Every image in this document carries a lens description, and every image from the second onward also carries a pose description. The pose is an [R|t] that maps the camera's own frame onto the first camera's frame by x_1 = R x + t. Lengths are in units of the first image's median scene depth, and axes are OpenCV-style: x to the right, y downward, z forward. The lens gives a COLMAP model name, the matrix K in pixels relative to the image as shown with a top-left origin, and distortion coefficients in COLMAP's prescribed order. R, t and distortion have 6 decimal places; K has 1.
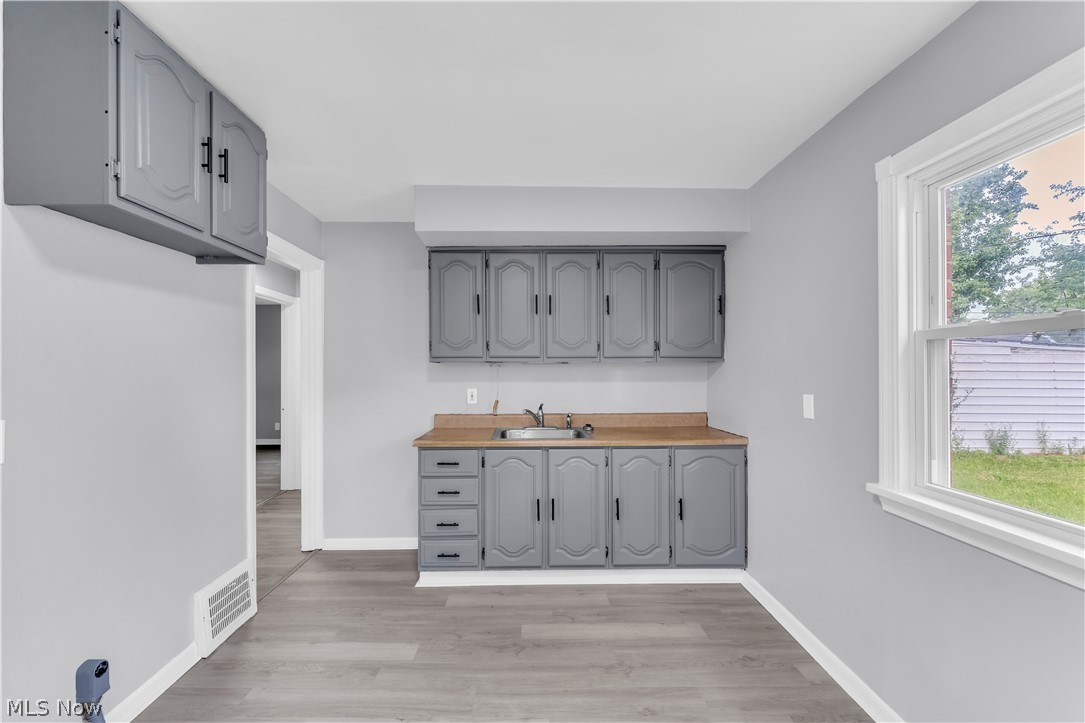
lens RADIAL K [[442.6, 0, 529.8], [0, 442.6, 367.7], [0, 0, 1]] dist [-0.003178, -0.000736]
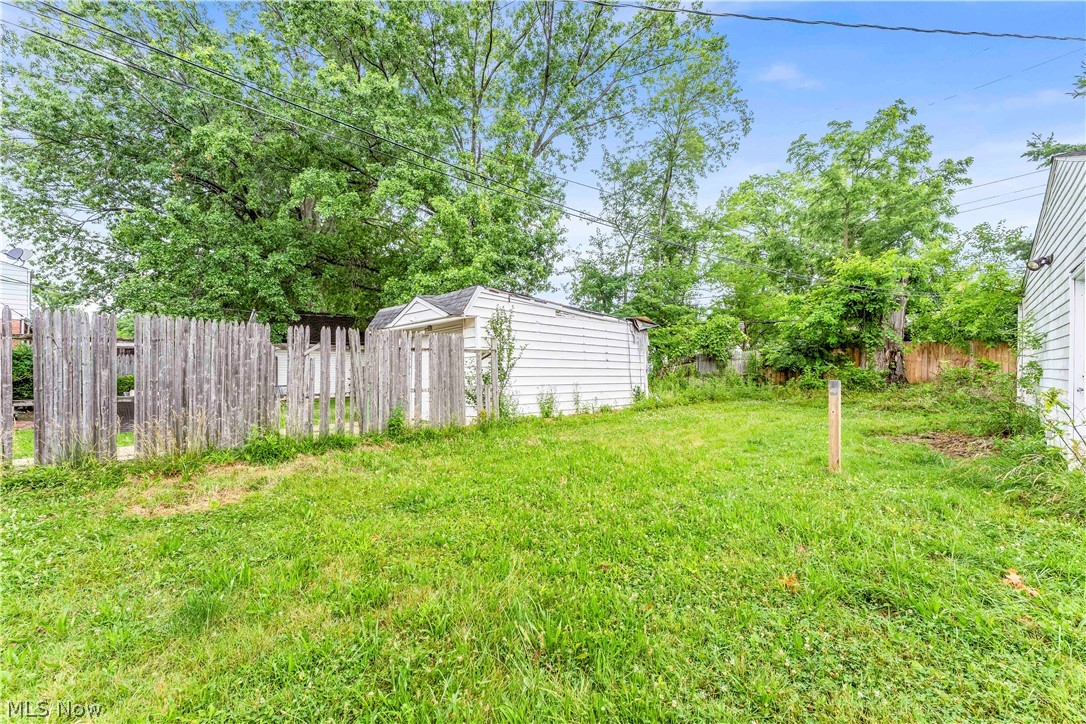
lens RADIAL K [[445.4, 0, 542.0], [0, 445.4, 369.0], [0, 0, 1]] dist [0.001417, -0.000198]
pose [[0.702220, -0.001120, 0.711959, 0.356602], [-0.001561, 0.999994, 0.003113, 0.084715], [-0.711958, -0.003297, 0.702214, 0.317460]]
